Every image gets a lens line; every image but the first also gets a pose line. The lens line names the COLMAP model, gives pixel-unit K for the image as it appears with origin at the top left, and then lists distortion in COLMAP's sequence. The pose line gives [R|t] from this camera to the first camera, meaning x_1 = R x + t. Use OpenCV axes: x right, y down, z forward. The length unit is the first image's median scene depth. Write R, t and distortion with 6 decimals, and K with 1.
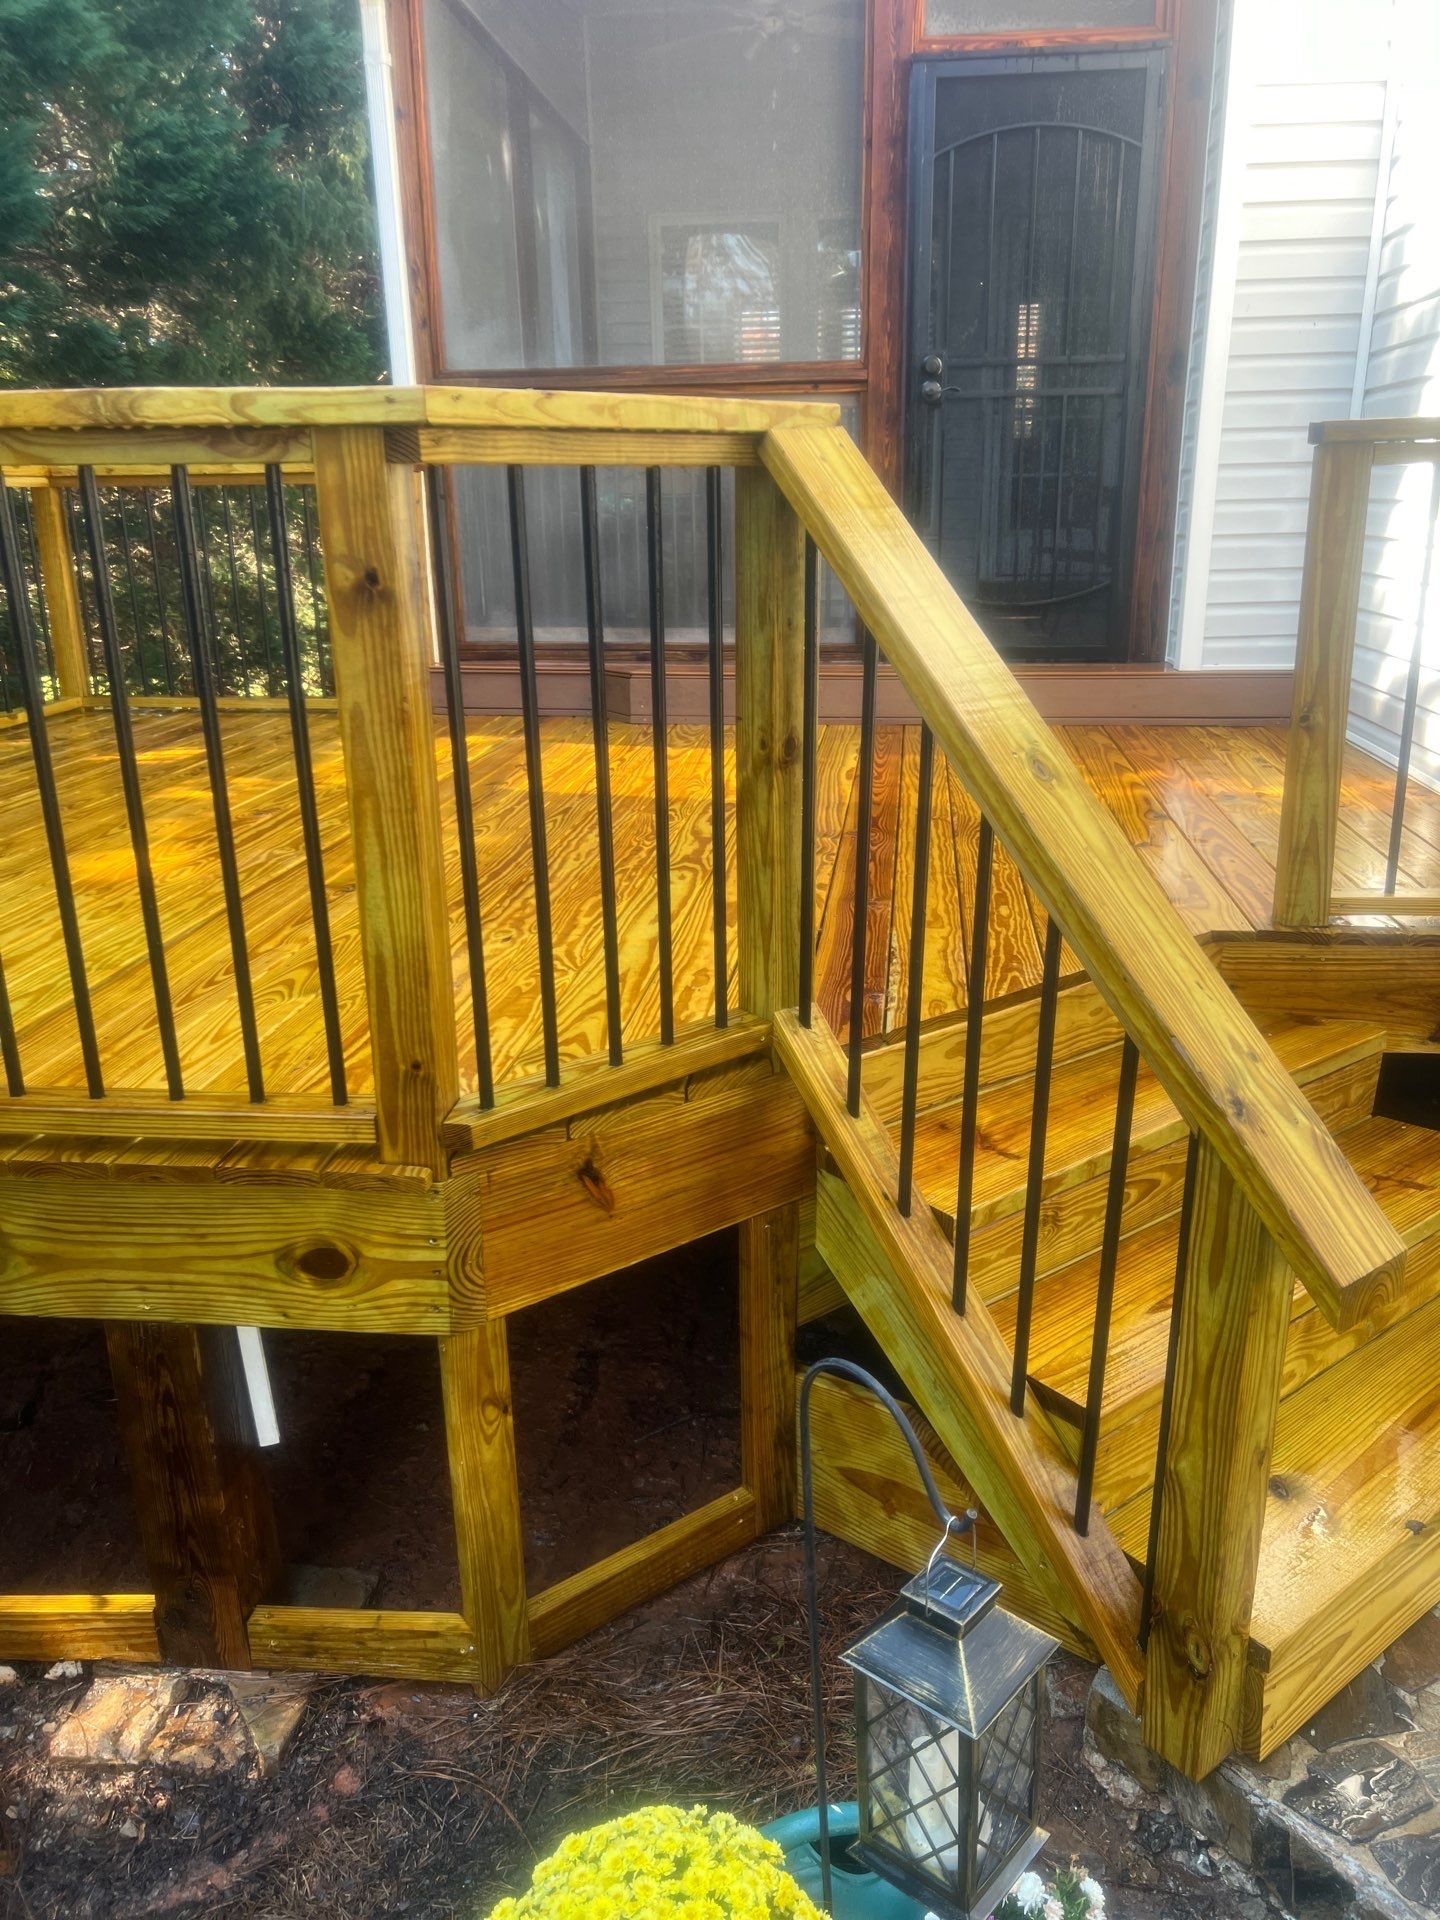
lens RADIAL K [[1395.9, 0, 728.4], [0, 1395.9, 959.1], [0, 0, 1]] dist [0.046559, -0.057233]
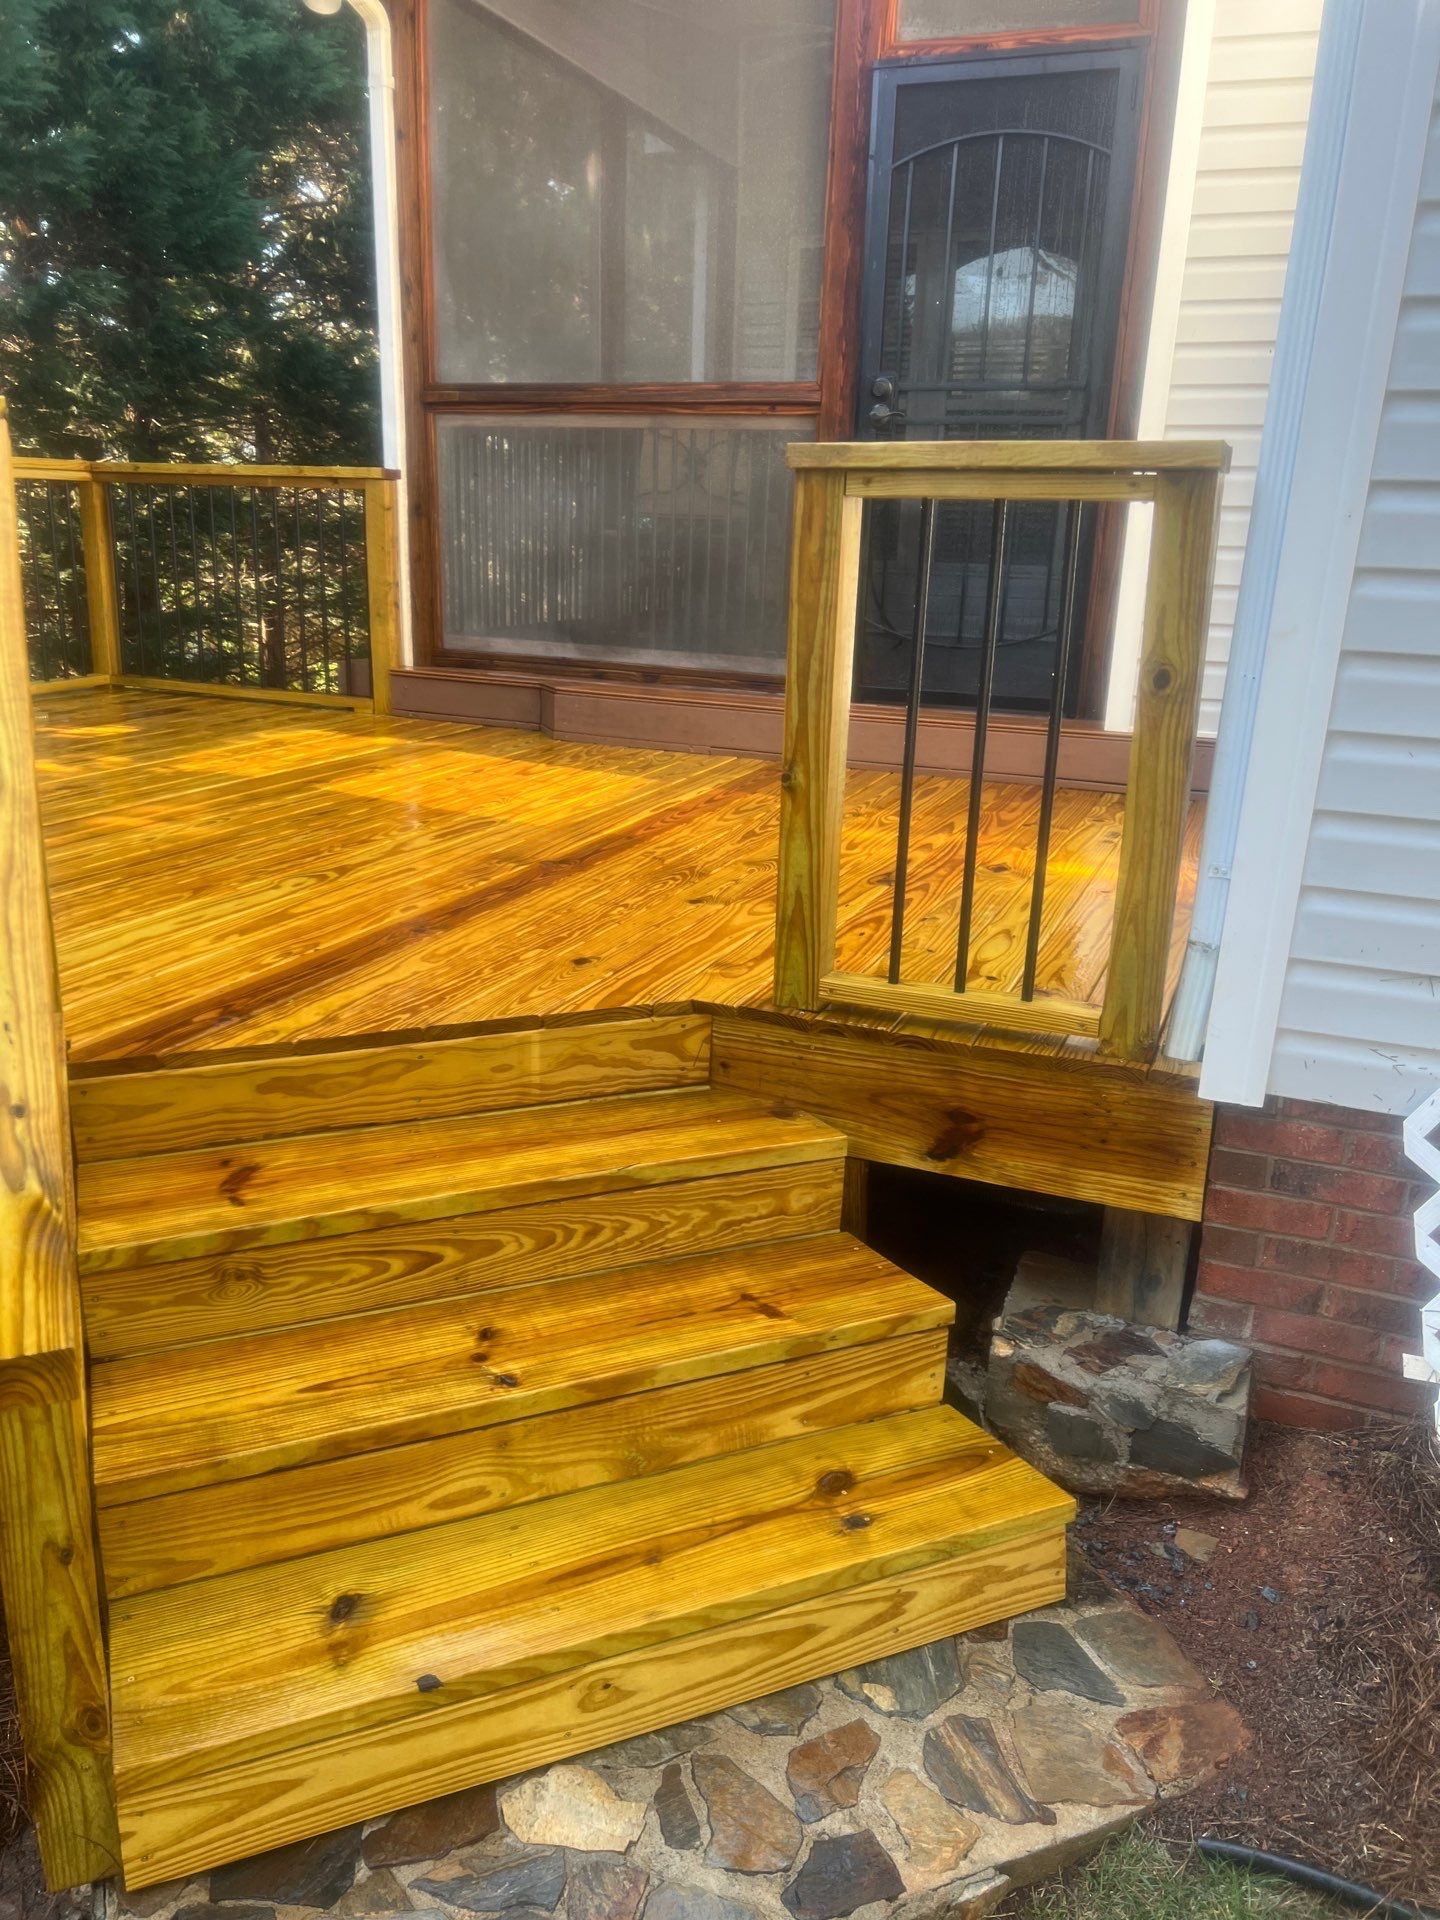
lens RADIAL K [[1409.4, 0, 720.0], [0, 1409.4, 960.0], [0, 0, 1]] dist [0.055065, -0.067505]
pose [[0.965410, 0.115898, -0.233562, 0.701712], [-0.120464, 0.992703, -0.005330, -0.053322], [0.231240, 0.033282, 0.972327, 0.139280]]
